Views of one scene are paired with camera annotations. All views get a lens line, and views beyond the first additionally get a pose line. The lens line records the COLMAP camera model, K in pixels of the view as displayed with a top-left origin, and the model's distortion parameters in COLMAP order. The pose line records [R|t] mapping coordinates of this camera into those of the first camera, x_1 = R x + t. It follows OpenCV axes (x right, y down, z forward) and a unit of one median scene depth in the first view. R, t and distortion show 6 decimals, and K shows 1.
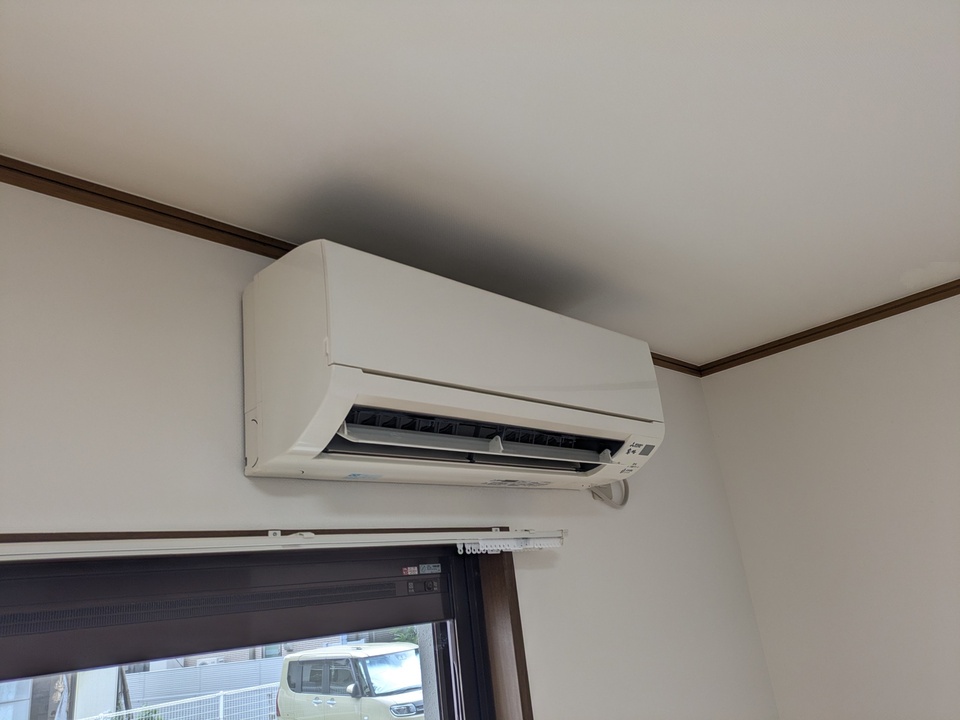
lens RADIAL K [[739.7, 0, 480.0], [0, 739.7, 360.0], [0, 0, 1]] dist [0.003528, 0.001718]
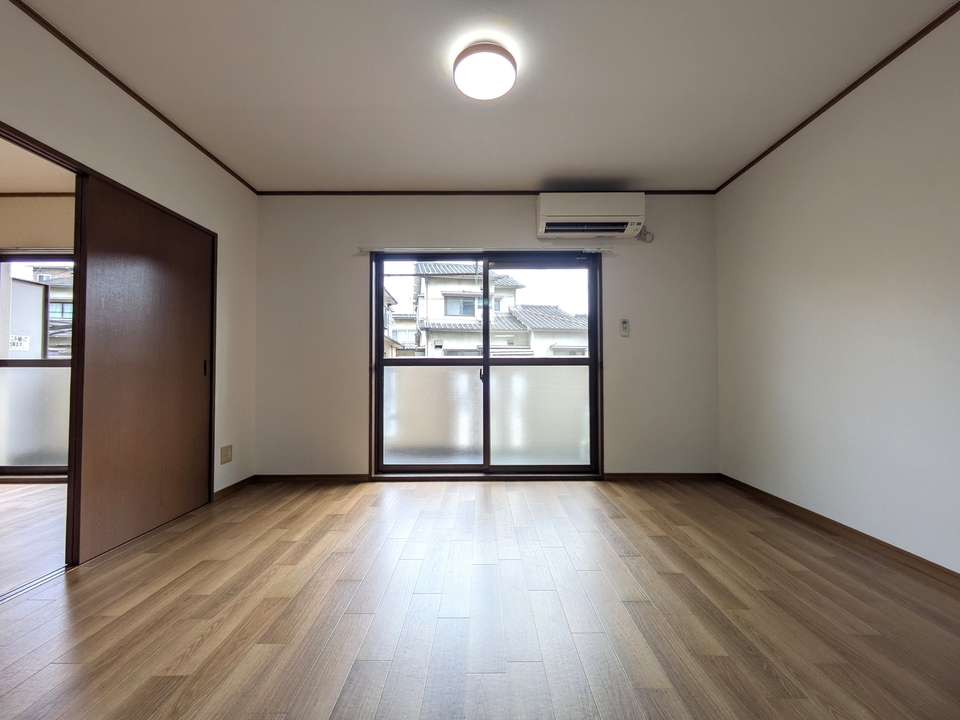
lens RADIAL K [[377.8, 0, 480.0], [0, 377.8, 360.0], [0, 0, 1]] dist [0.002594, 0.000361]
pose [[0.694804, 0.095208, -0.712870, 1.207479], [0.156451, 0.947454, 0.279024, 0.123939], [0.701976, -0.305396, 0.643399, -1.147656]]
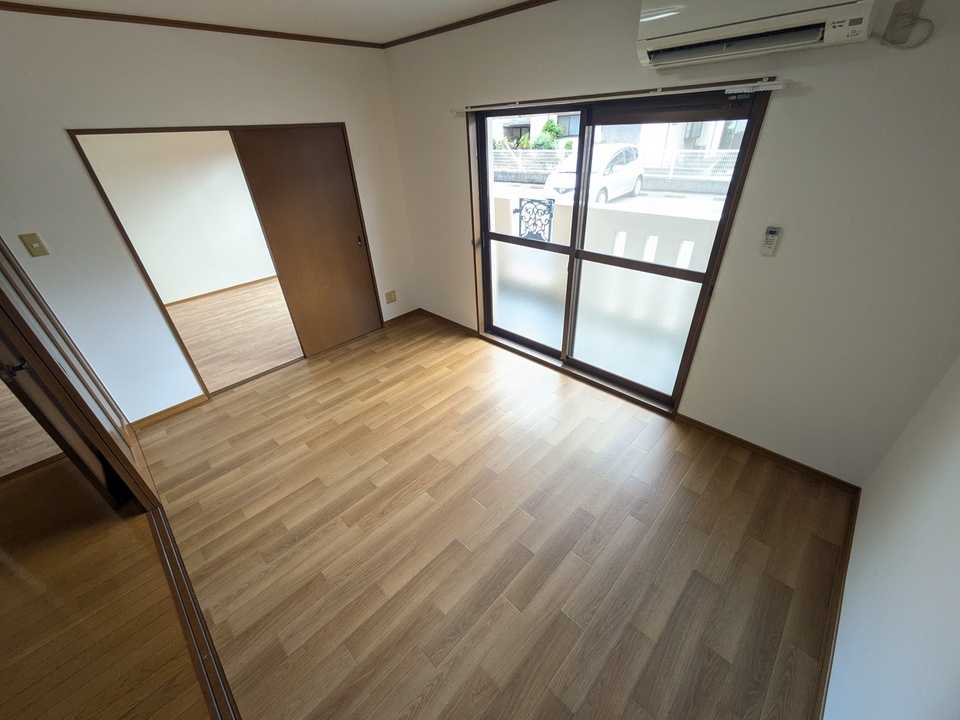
lens RADIAL K [[378.8, 0, 480.0], [0, 378.8, 360.0], [0, 0, 1]] dist [-0.000055, 0.000375]
pose [[0.014079, 0.618383, -0.785750, 1.486223], [0.363021, 0.729048, 0.580263, -0.140696], [0.931675, -0.293413, -0.214222, 0.165579]]
